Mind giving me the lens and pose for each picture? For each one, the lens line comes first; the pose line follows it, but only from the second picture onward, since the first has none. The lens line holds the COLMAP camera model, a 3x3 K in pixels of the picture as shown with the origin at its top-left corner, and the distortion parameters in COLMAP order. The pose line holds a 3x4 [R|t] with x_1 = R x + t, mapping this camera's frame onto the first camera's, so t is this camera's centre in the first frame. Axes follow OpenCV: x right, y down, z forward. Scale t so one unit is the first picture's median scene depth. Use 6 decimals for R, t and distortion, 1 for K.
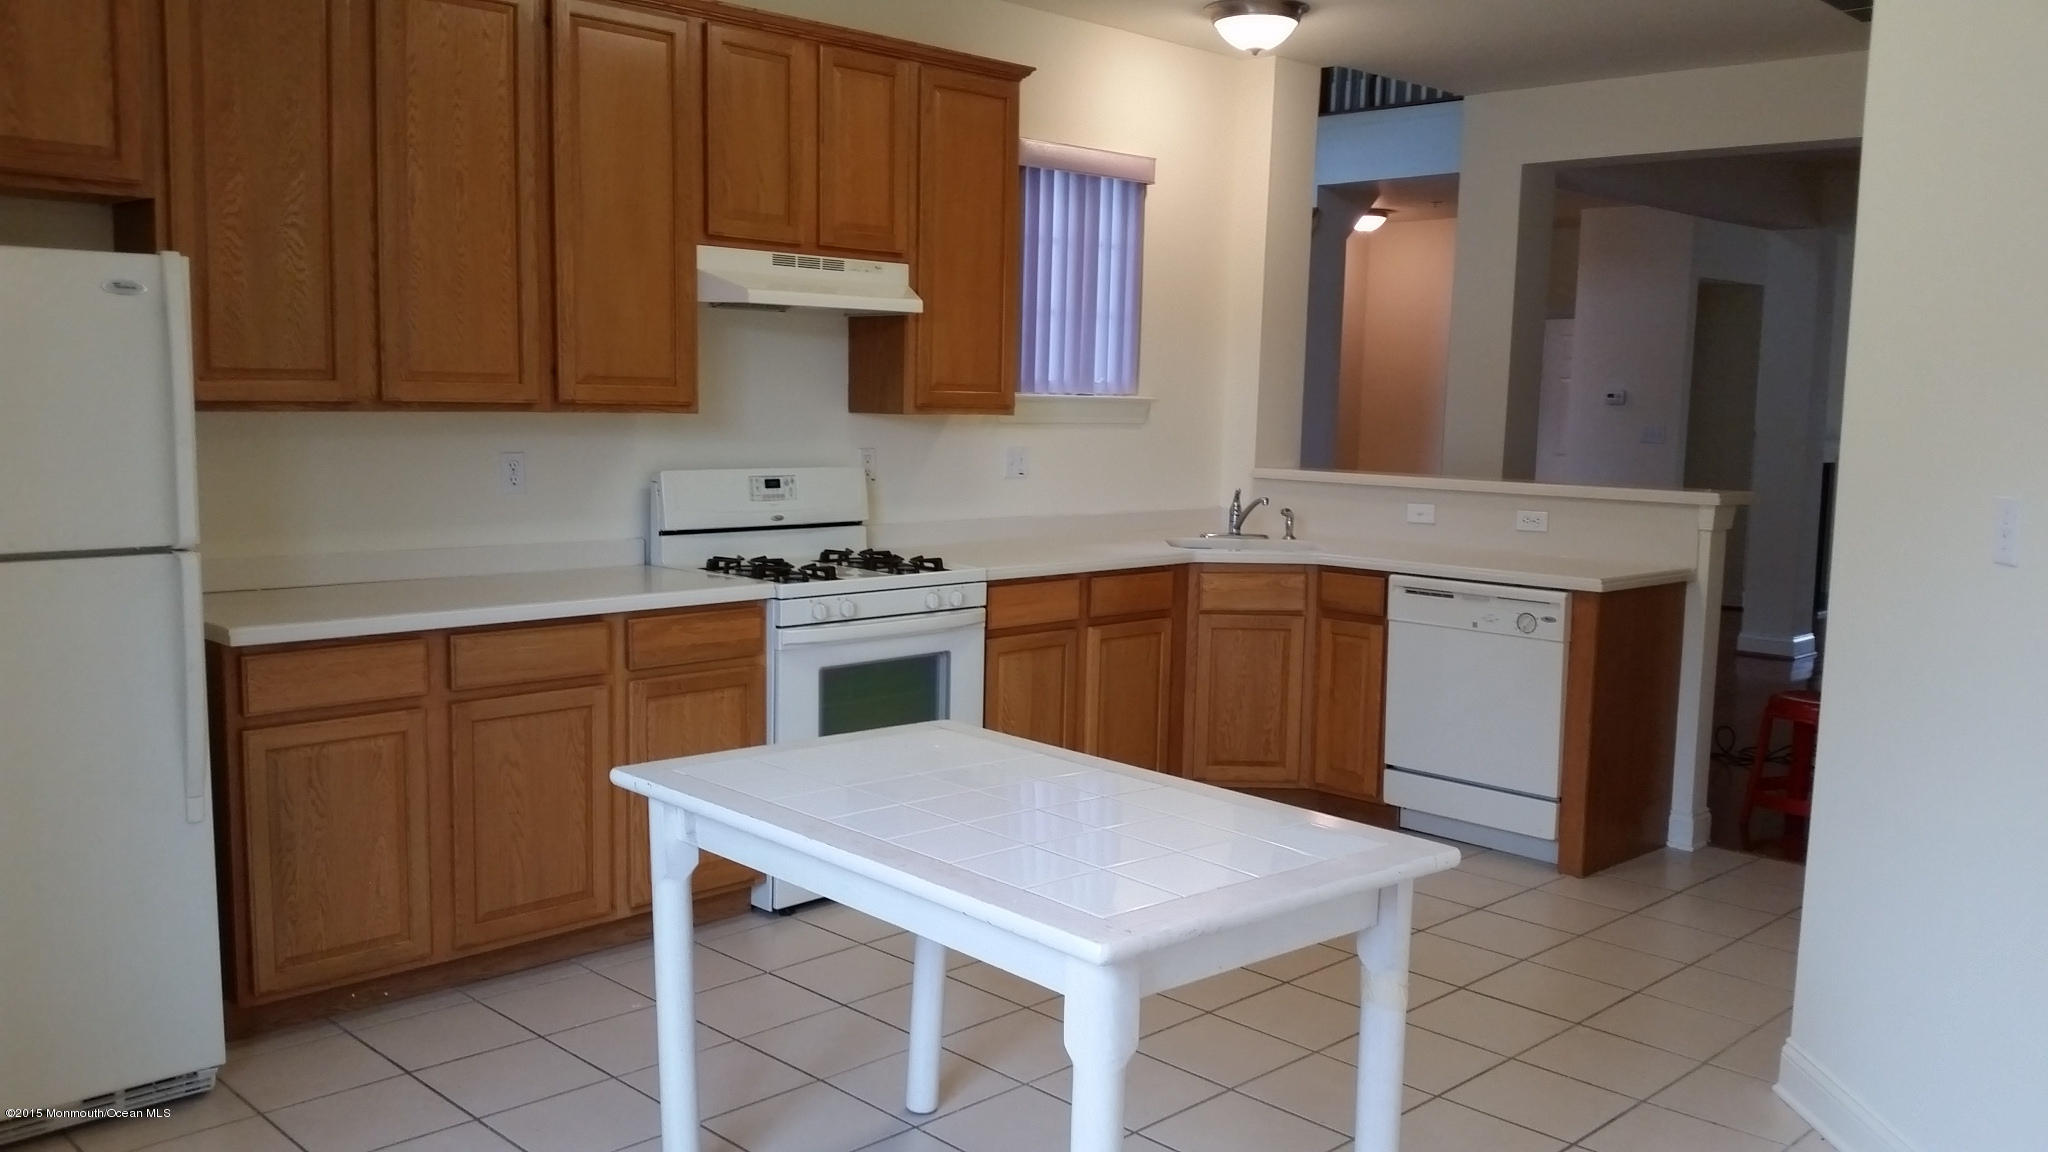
lens RADIAL K [[1666.8, 0, 1024.0], [0, 1666.8, 576.0], [0, 0, 1]] dist [0.000892, -0.000731]
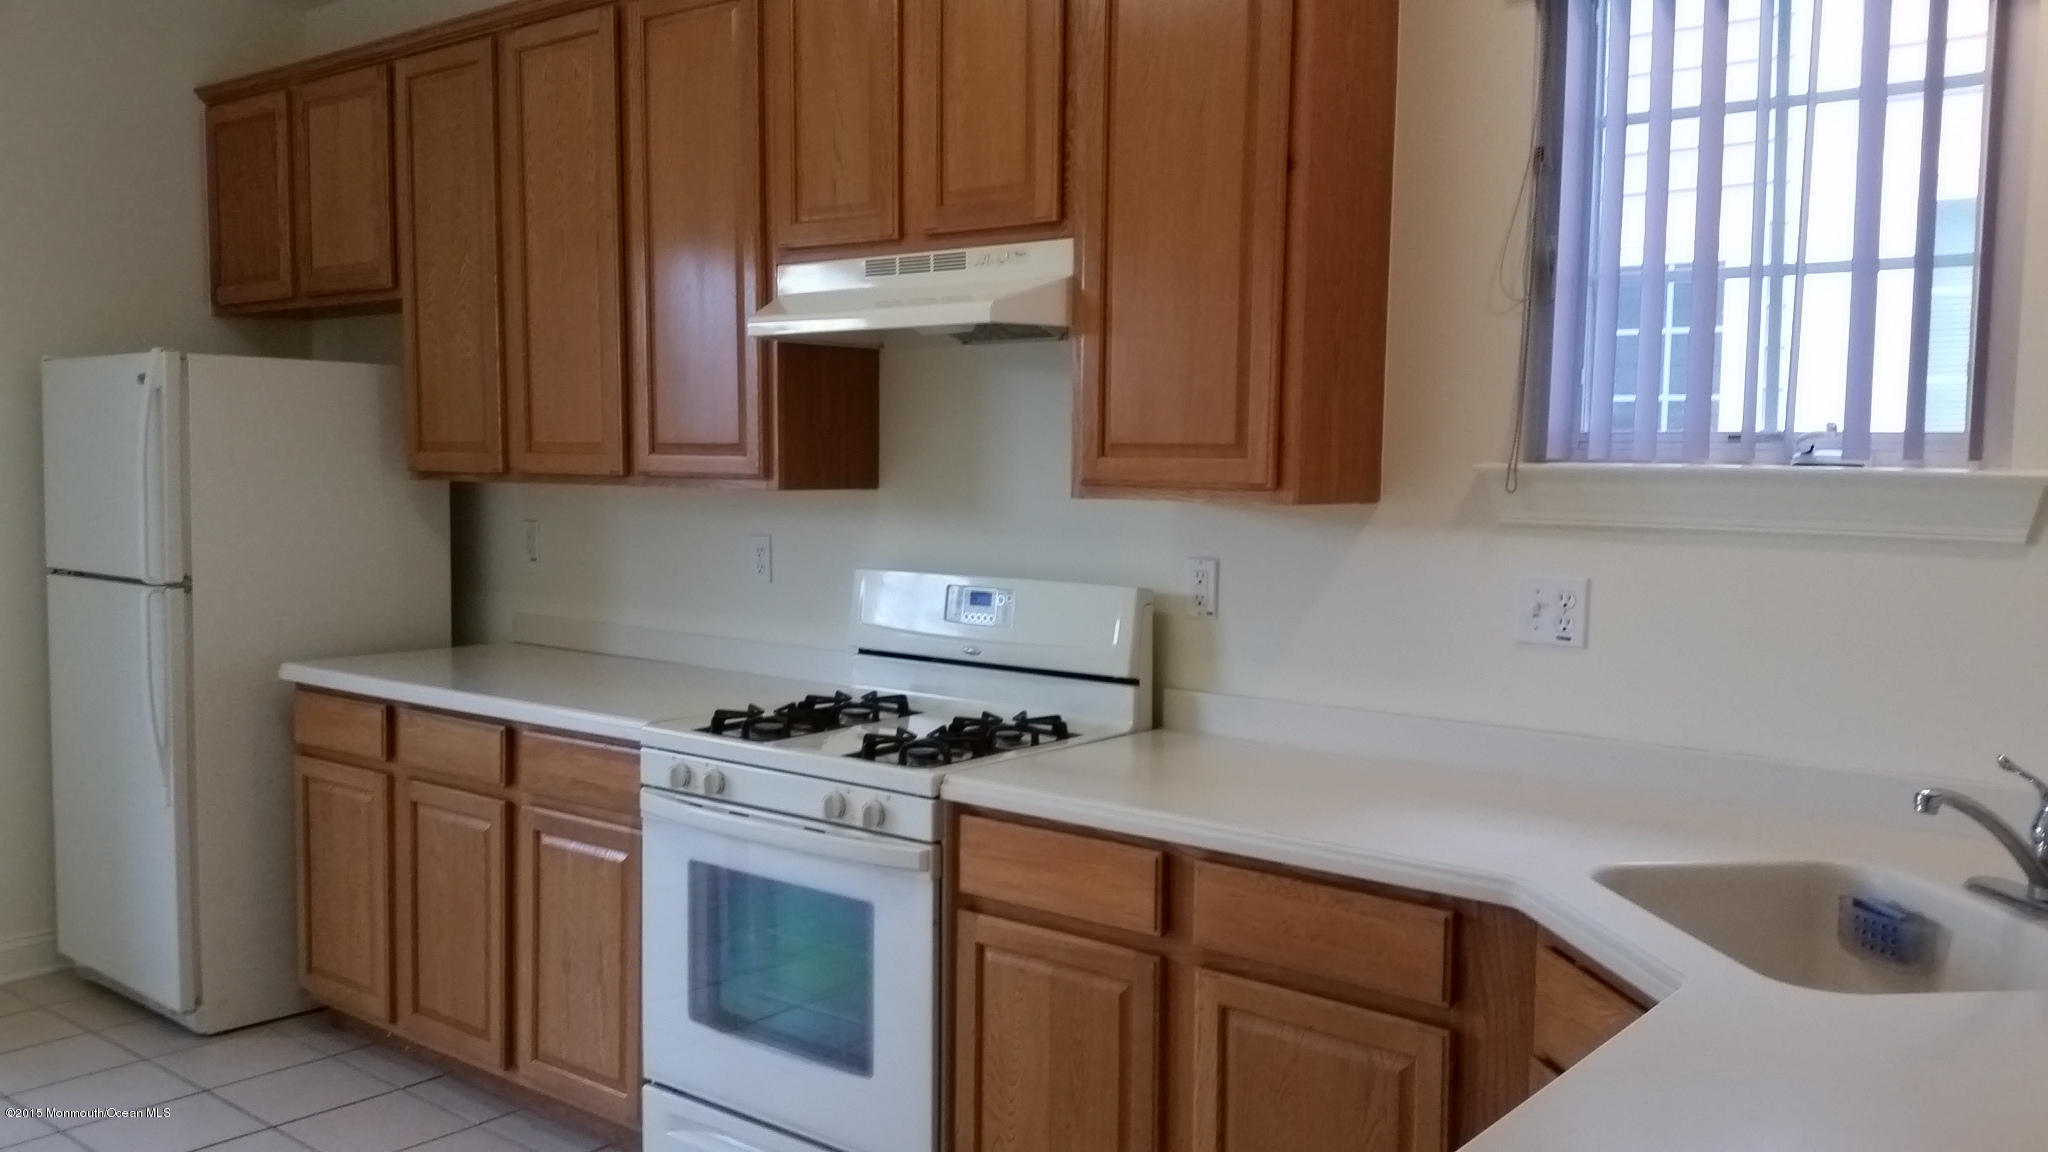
lens RADIAL K [[1758.9, 0, 1024.0], [0, 1758.9, 576.0], [0, 0, 1]] dist [0.085721, 0.000134]
pose [[0.067440, 0.053126, -0.996308, 0.567702], [-0.114592, 0.992386, 0.045160, -0.102531], [0.991121, 0.111123, 0.073015, 1.002282]]
